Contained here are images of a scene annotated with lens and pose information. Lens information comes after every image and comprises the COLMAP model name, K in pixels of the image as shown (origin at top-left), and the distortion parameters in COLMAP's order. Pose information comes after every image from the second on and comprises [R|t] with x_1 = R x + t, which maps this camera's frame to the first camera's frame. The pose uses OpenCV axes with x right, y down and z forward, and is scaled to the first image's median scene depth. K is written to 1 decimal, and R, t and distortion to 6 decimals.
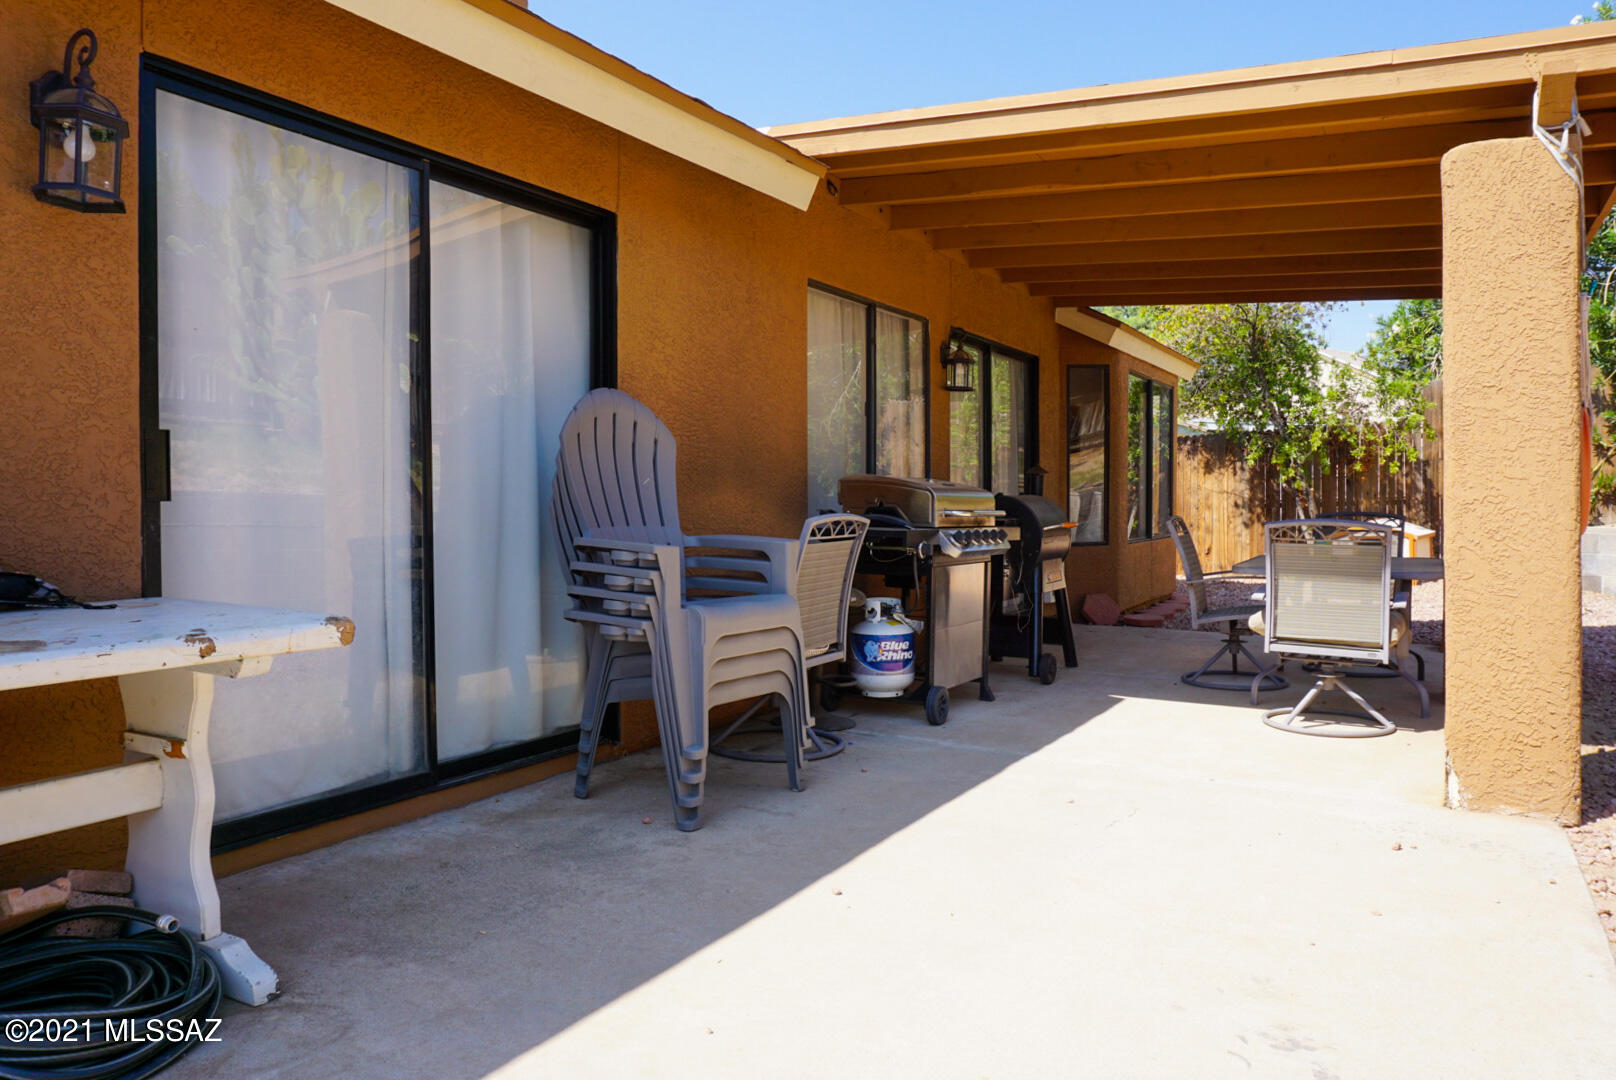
lens RADIAL K [[1105.6, 0, 830.3], [0, 1105.6, 530.6], [0, 0, 1]] dist [-0.004649, -0.000568]
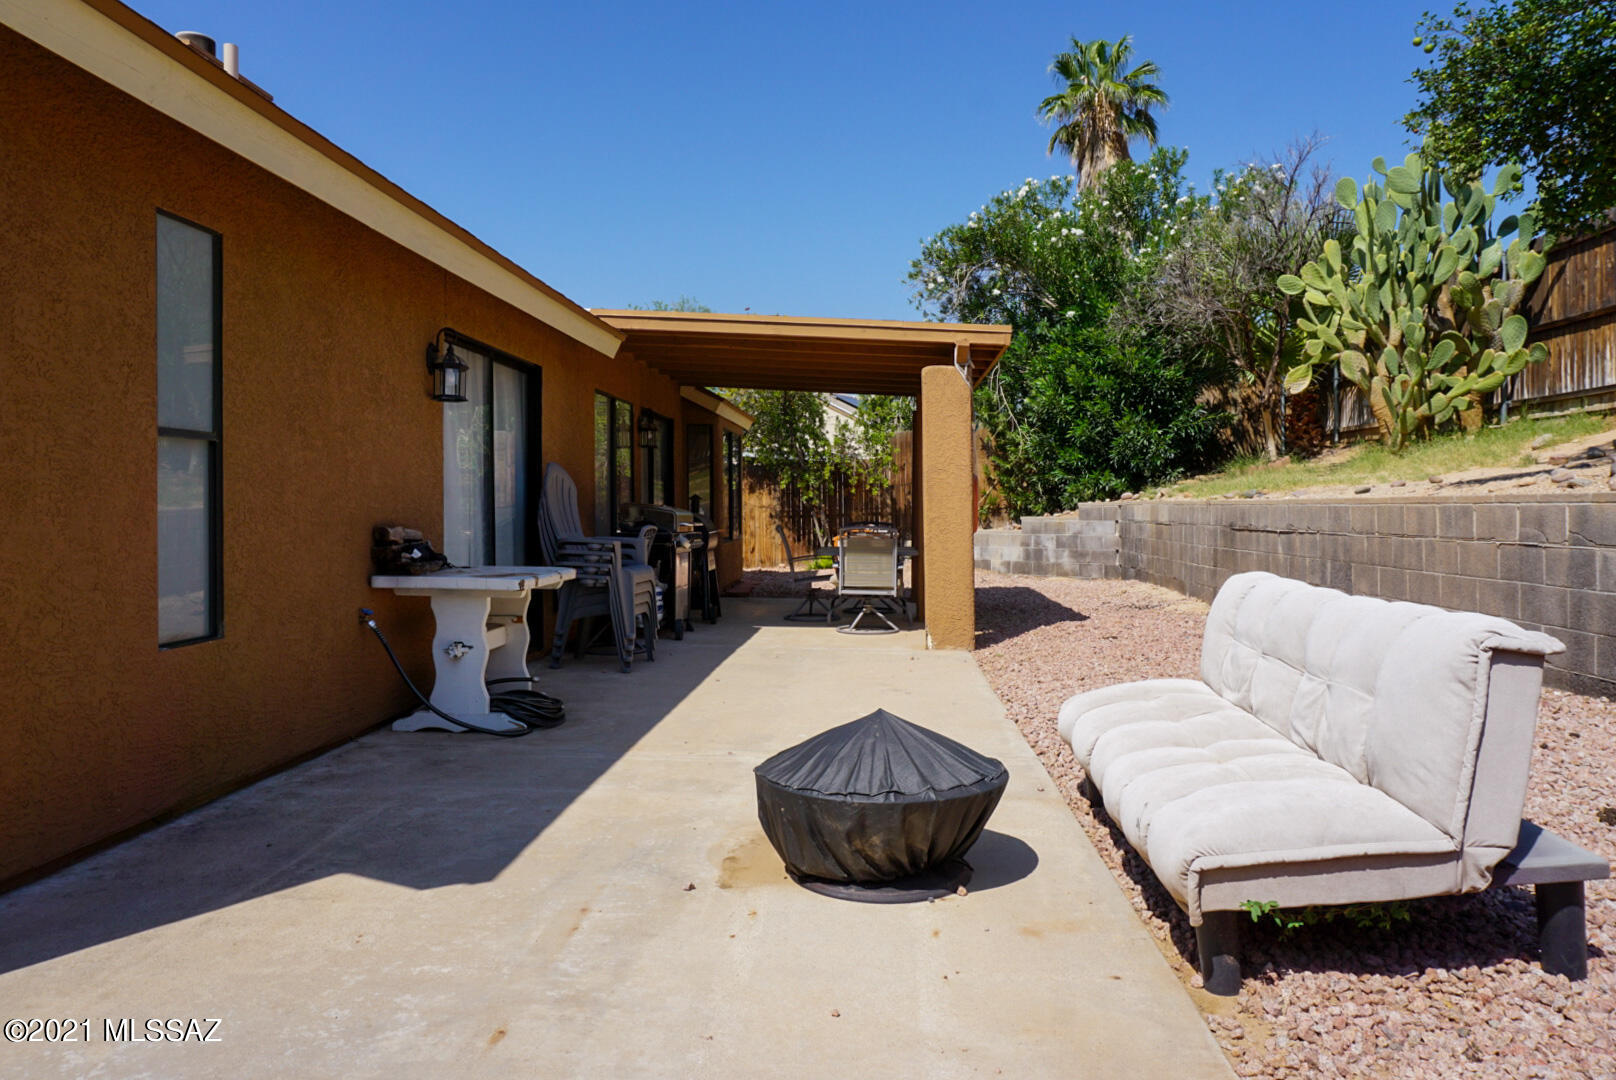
lens RADIAL K [[1129.5, 0, 806.6], [0, 1129.5, 521.8], [0, 0, 1]] dist [-0.002394, -0.001235]
pose [[0.904976, -0.006483, 0.425413, -0.284153], [0.013195, 0.999831, -0.012833, 0.003762], [-0.425258, 0.017227, 0.904908, -0.437516]]
